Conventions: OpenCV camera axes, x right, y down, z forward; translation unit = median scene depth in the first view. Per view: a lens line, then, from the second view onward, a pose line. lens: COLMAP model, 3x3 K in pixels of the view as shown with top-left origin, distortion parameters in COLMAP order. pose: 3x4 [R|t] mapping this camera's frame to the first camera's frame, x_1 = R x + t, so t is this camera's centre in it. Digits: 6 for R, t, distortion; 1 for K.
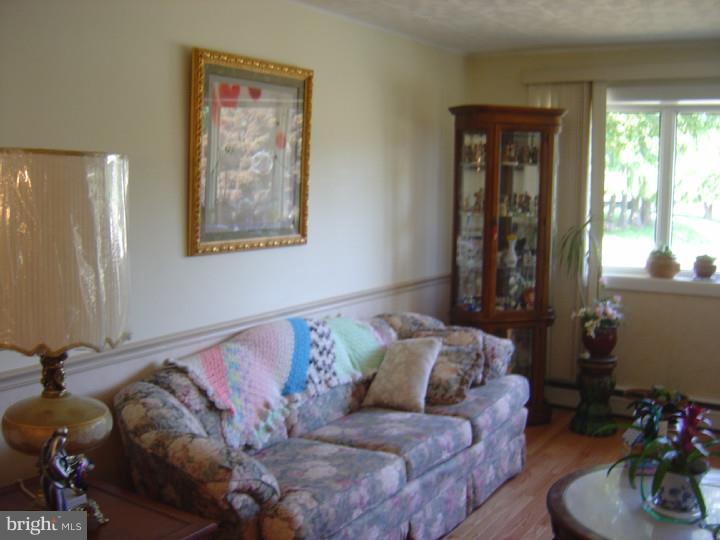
lens RADIAL K [[793.0, 0, 360.0], [0, 793.0, 270.0], [0, 0, 1]] dist [-0.141414, 0.030380]
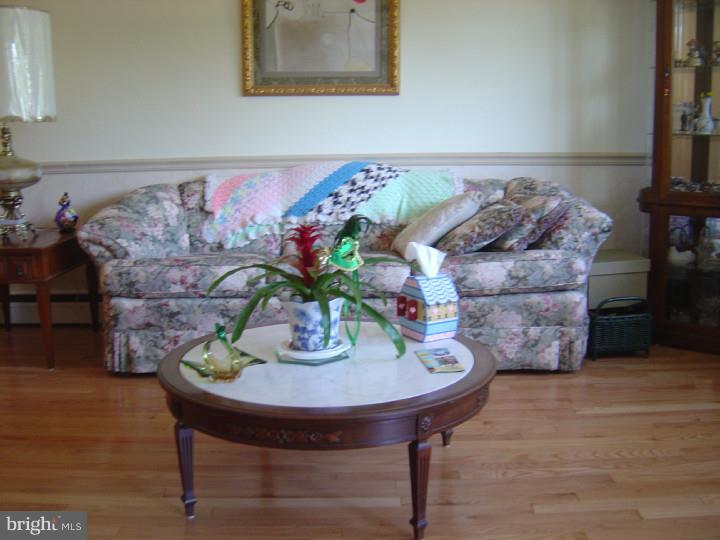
lens RADIAL K [[793.0, 0, 360.0], [0, 793.0, 270.0], [0, 0, 1]] dist [-0.141414, 0.030380]
pose [[0.541076, 0.126301, -0.831436, 0.871092], [-0.084128, 0.991828, 0.095917, 0.110698], [0.836755, 0.018049, 0.547279, 0.443459]]
